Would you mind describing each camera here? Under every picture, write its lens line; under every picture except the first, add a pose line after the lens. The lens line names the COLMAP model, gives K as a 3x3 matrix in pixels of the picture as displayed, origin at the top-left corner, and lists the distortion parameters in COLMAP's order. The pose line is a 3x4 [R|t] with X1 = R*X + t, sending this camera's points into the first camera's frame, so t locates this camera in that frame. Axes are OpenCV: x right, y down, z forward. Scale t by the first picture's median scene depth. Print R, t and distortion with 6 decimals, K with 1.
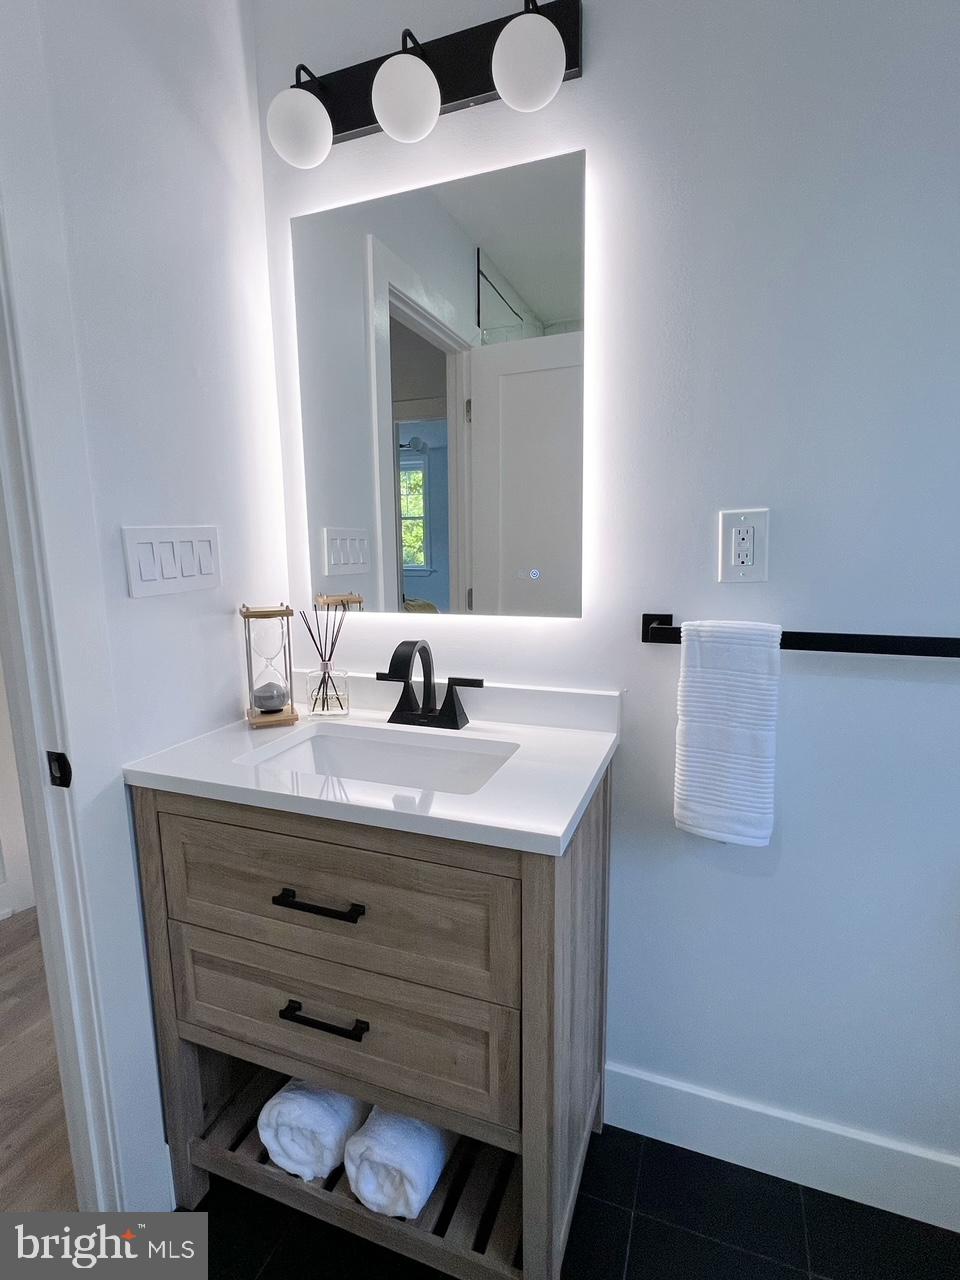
lens RADIAL K [[642.2, 0, 452.9], [0, 642.2, 648.4], [0, 0, 1]] dist [-0.006943, 0.002379]
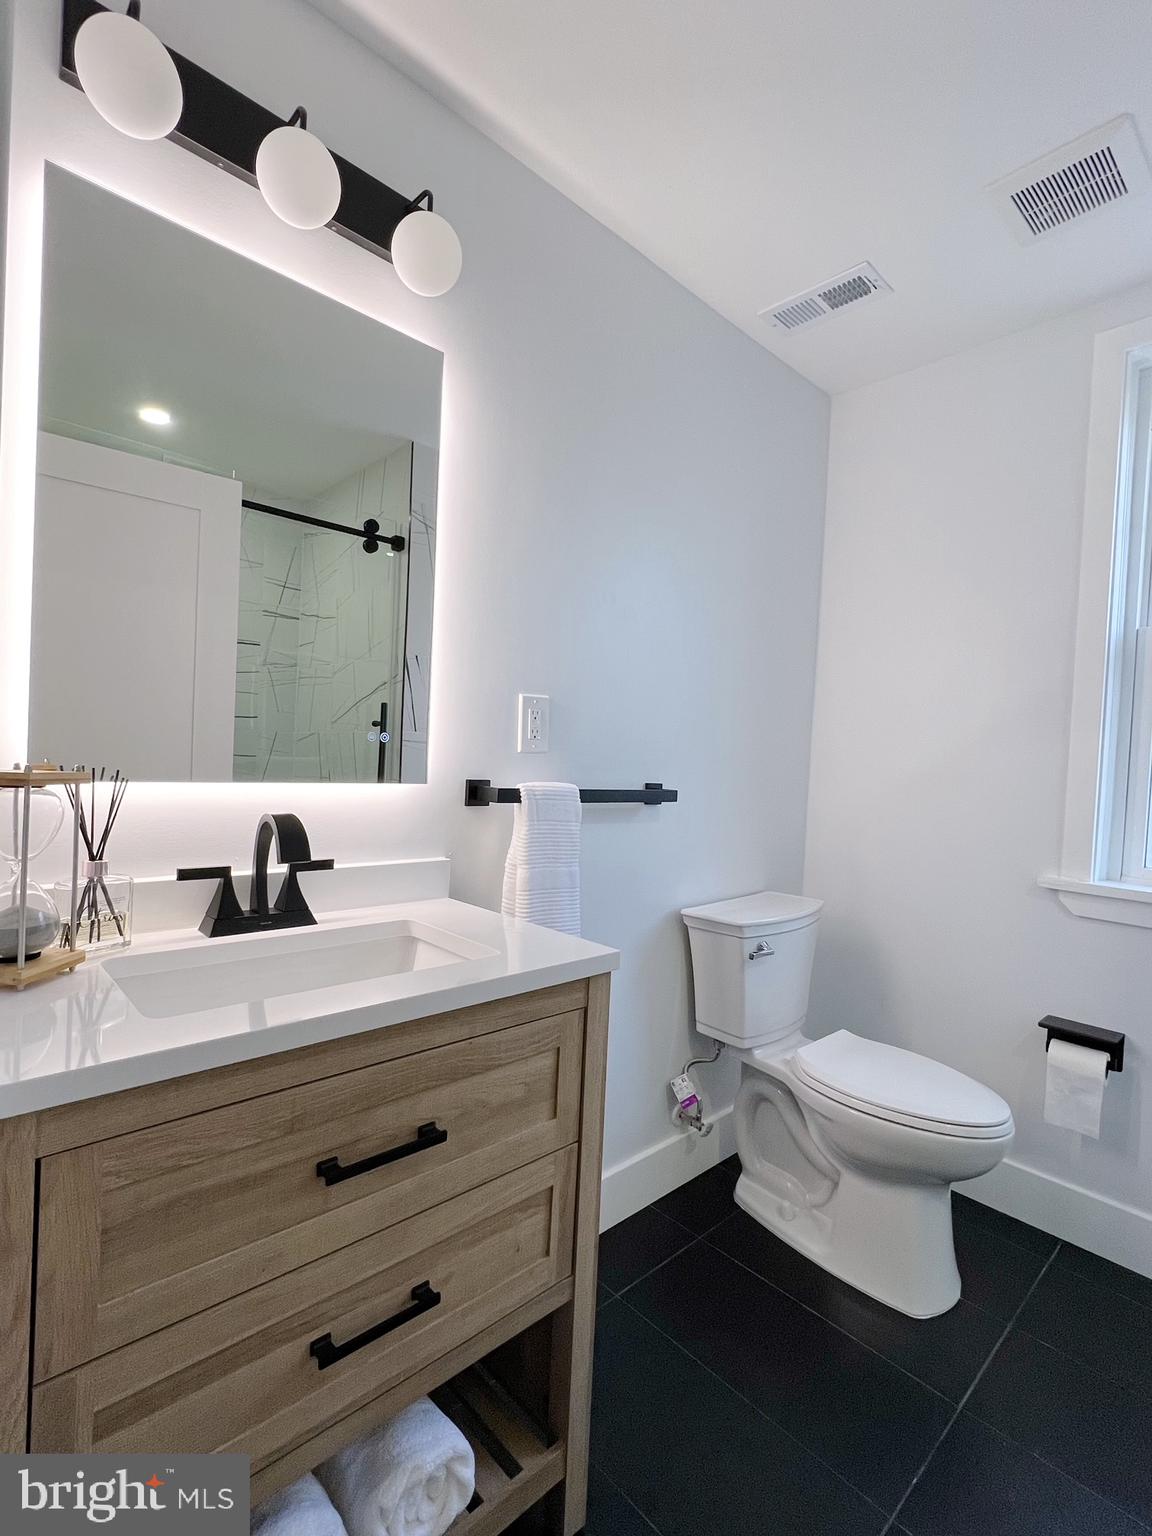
lens RADIAL K [[735.6, 0, 565.9], [0, 735.6, 776.0], [0, 0, 1]] dist [-0.001197, -0.000659]
pose [[0.430725, 0.011094, 0.902415, -0.830165], [0.102039, 0.992914, -0.060910, 0.035115], [-0.896696, 0.118317, 0.426541, 0.360951]]
